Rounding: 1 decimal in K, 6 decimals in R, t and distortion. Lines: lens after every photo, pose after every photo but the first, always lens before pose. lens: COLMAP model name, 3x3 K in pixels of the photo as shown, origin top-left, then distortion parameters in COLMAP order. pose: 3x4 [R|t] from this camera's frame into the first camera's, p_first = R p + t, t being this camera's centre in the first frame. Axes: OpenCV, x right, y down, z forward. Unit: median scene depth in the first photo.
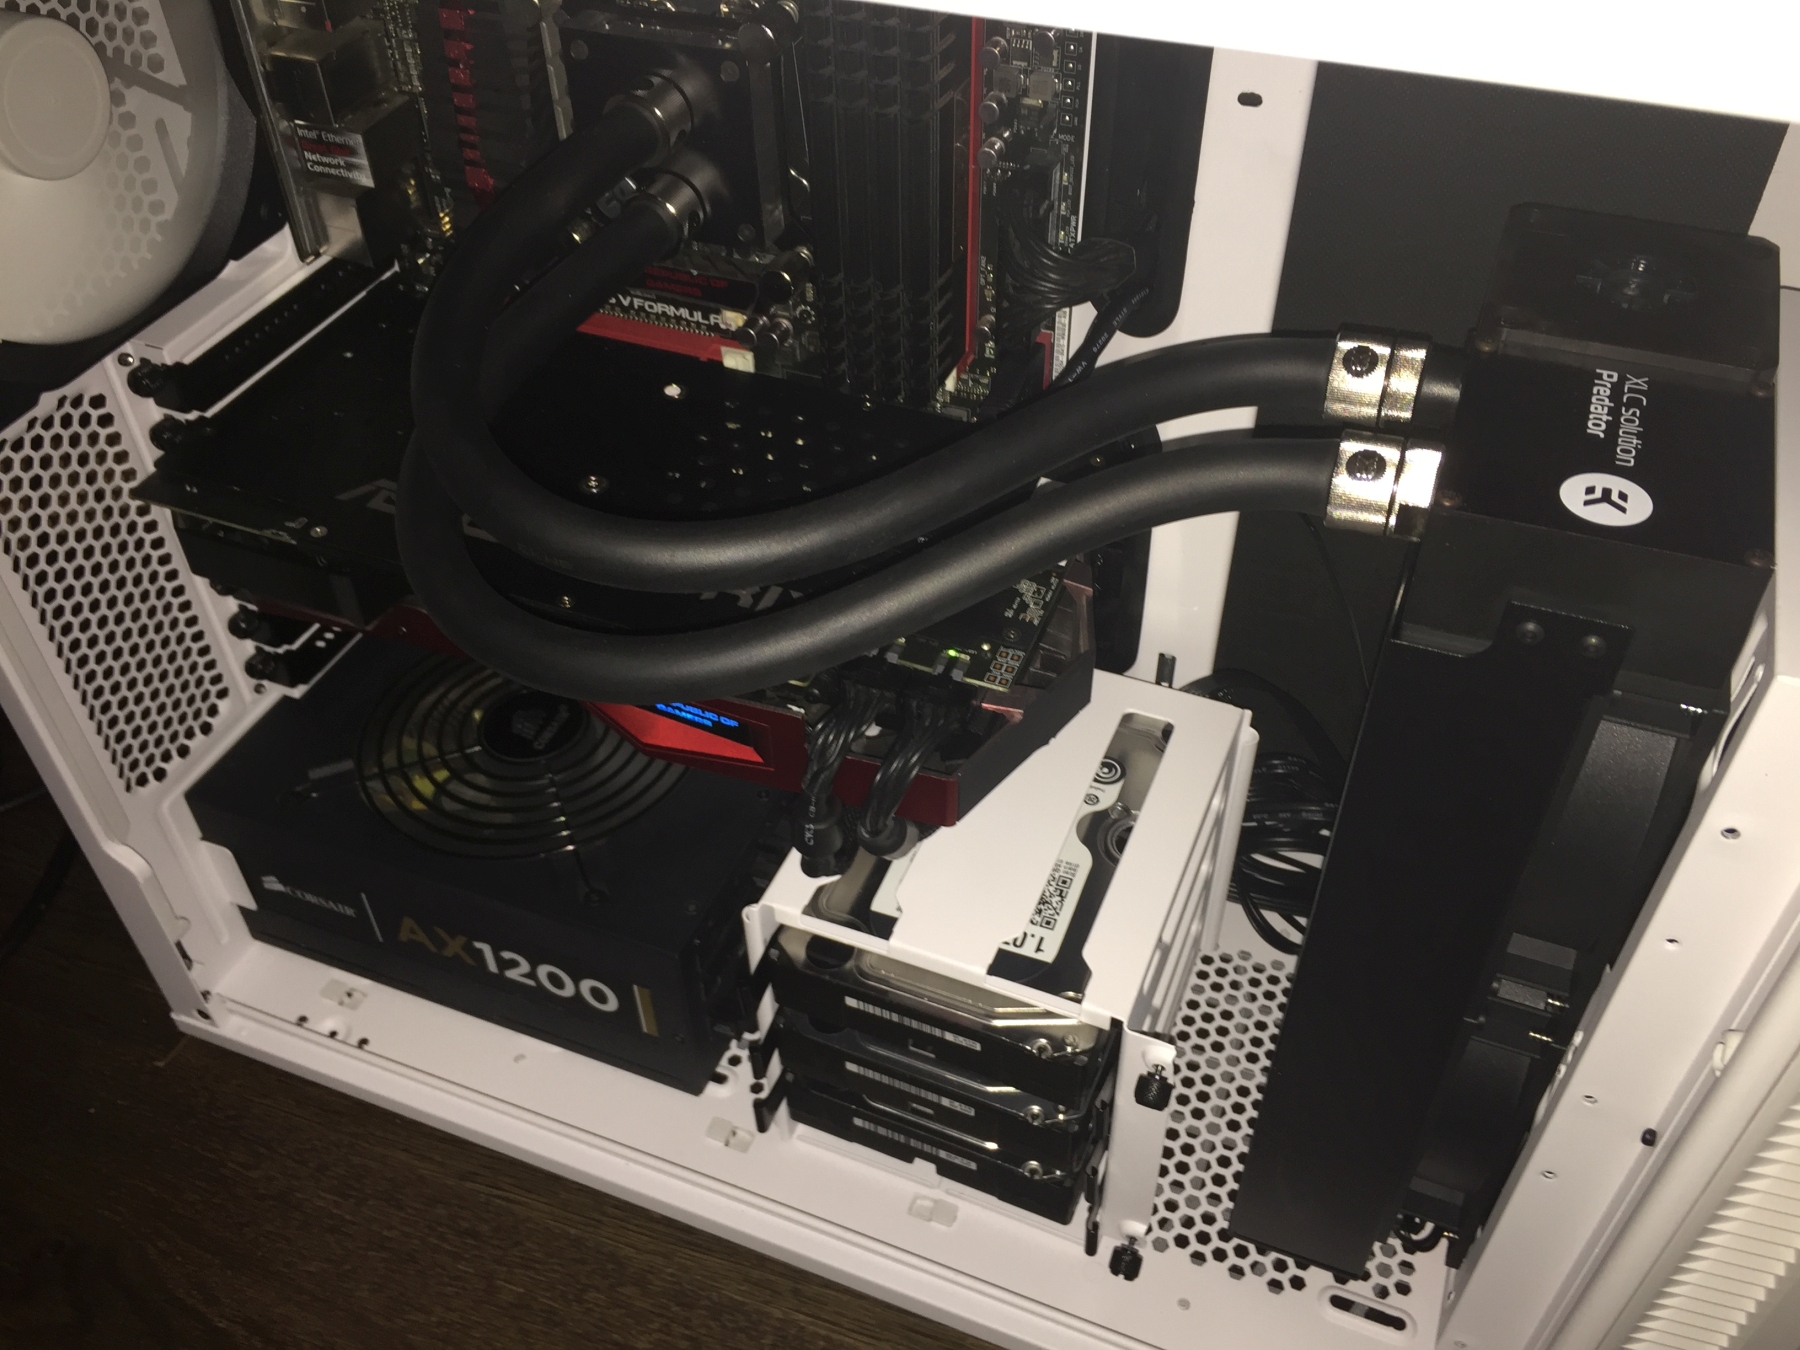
lens RADIAL K [[1550.9, 0, 905.1], [0, 1550.9, 679.8], [0, 0, 1]] dist [0.008465, -0.009390]
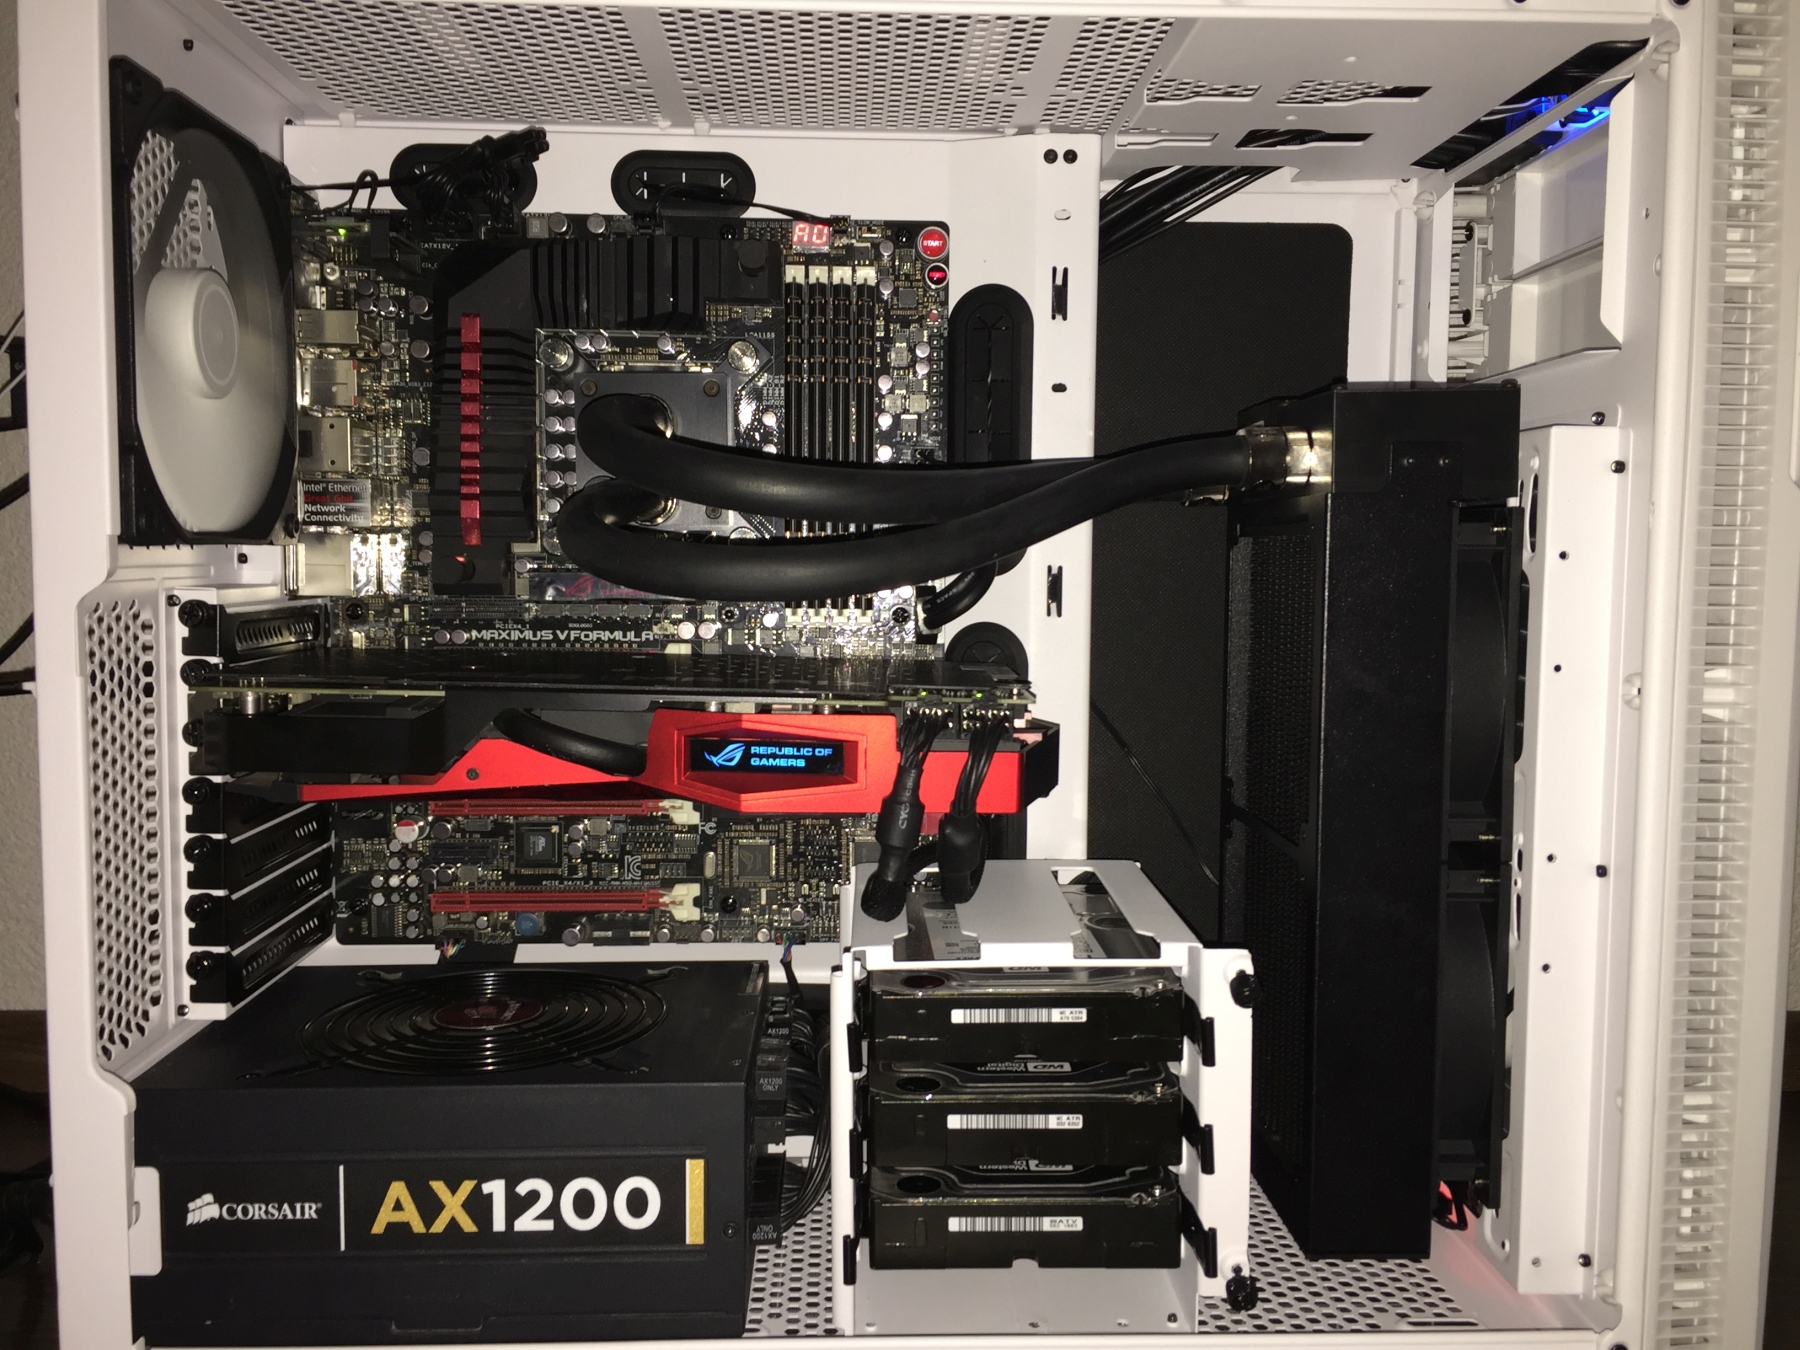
lens RADIAL K [[1550.9, 0, 895.3], [0, 1550.9, 673.4], [0, 0, 1]] dist [0.008465, -0.009390]
pose [[0.915184, -0.014464, 0.402778, -0.430011], [0.264289, 0.776034, -0.572645, 0.536105], [-0.304287, 0.630525, 0.714037, 0.083735]]
